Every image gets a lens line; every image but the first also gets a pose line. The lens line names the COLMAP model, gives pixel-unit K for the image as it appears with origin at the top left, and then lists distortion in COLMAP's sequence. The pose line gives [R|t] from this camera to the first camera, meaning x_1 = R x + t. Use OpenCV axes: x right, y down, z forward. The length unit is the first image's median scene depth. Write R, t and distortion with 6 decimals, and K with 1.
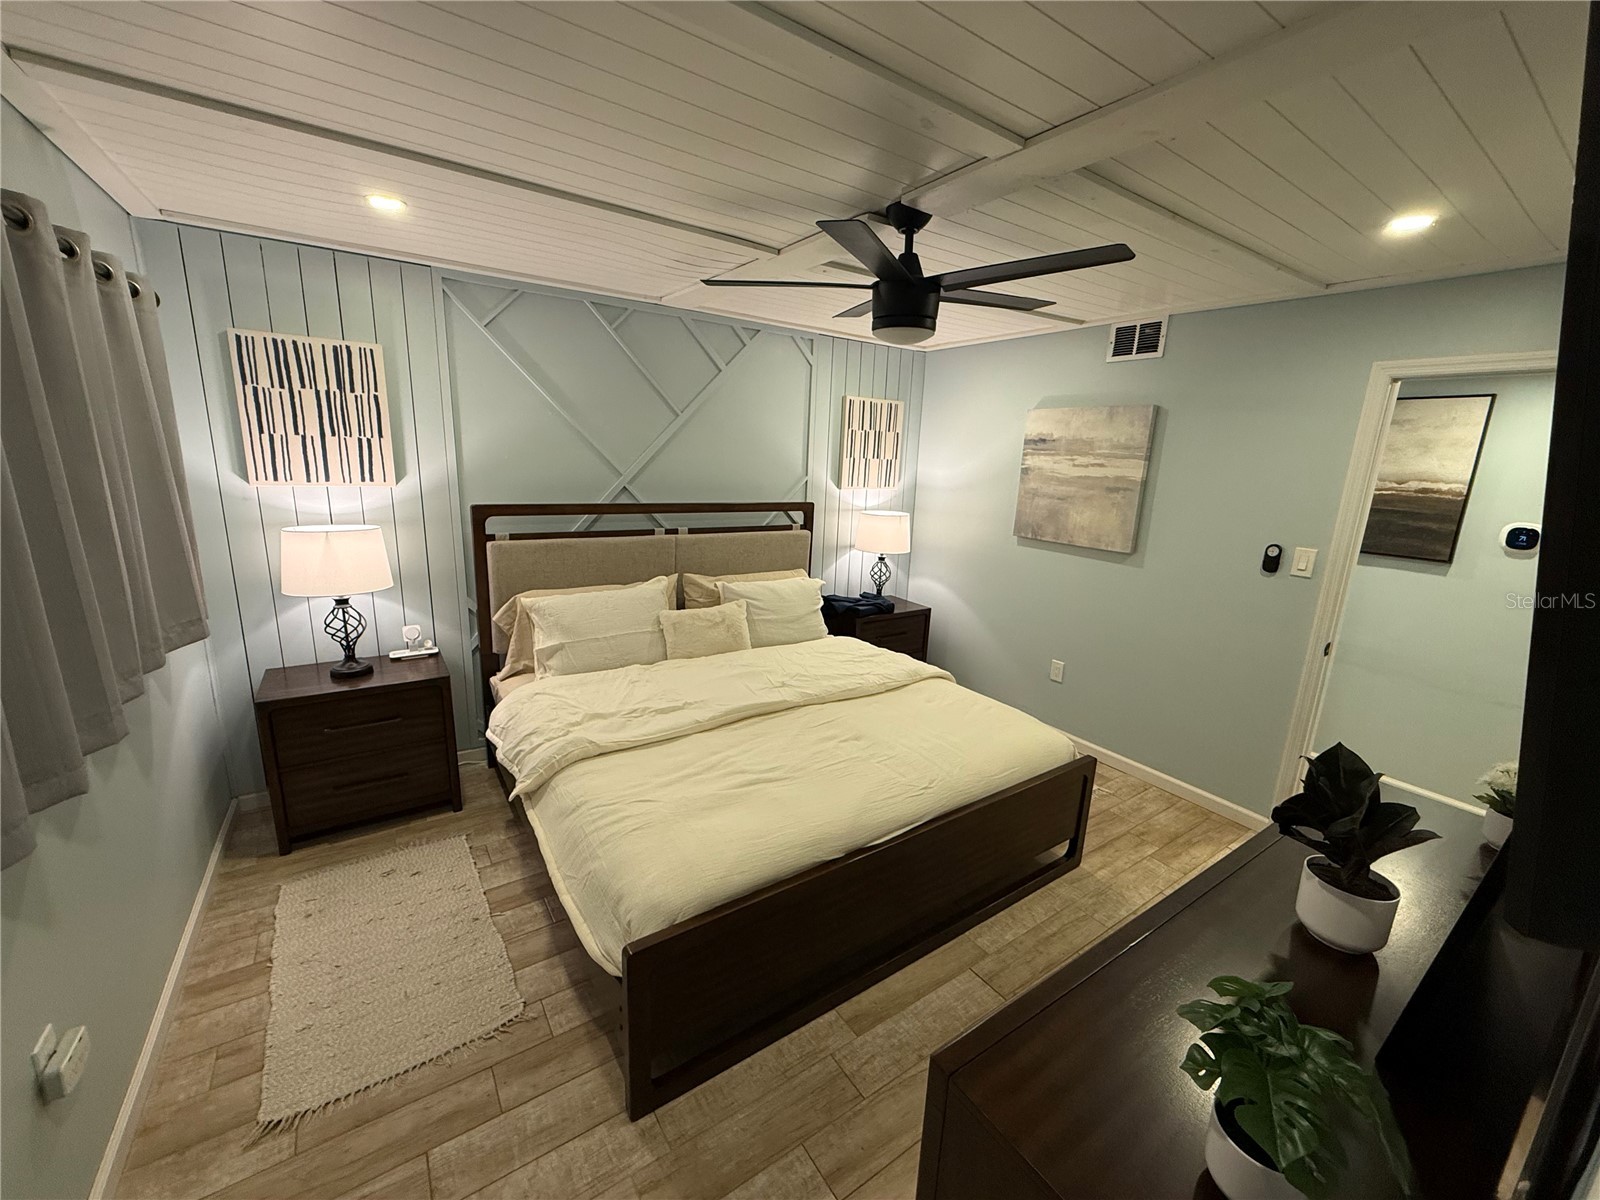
lens RADIAL K [[637.6, 0, 796.9], [0, 637.6, 601.3], [0, 0, 1]] dist [0.001207, -0.000012]
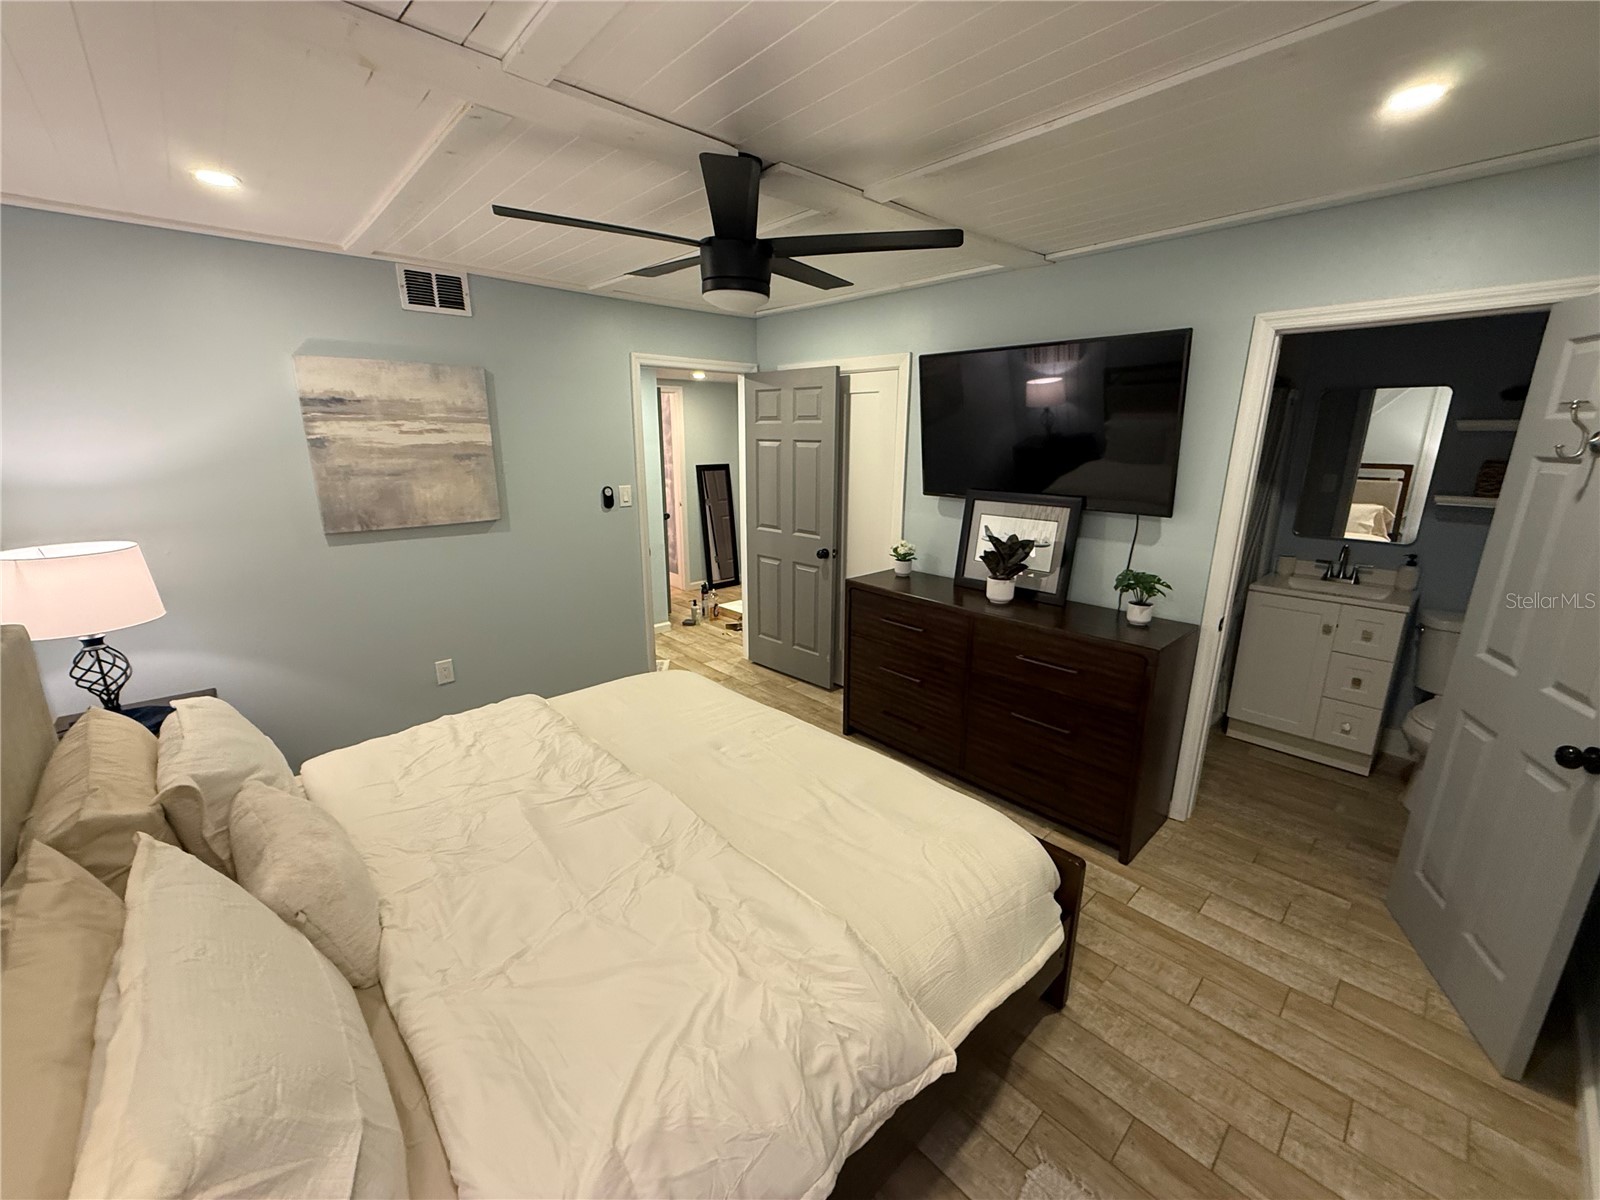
lens RADIAL K [[637.6, 0, 796.9], [0, 637.6, 601.3], [0, 0, 1]] dist [0.001207, -0.000012]
pose [[-0.149896, -0.293953, 0.943993, -0.503896], [0.217741, 0.921524, 0.321531, -0.170549], [-0.964427, 0.253742, -0.074127, 0.640995]]
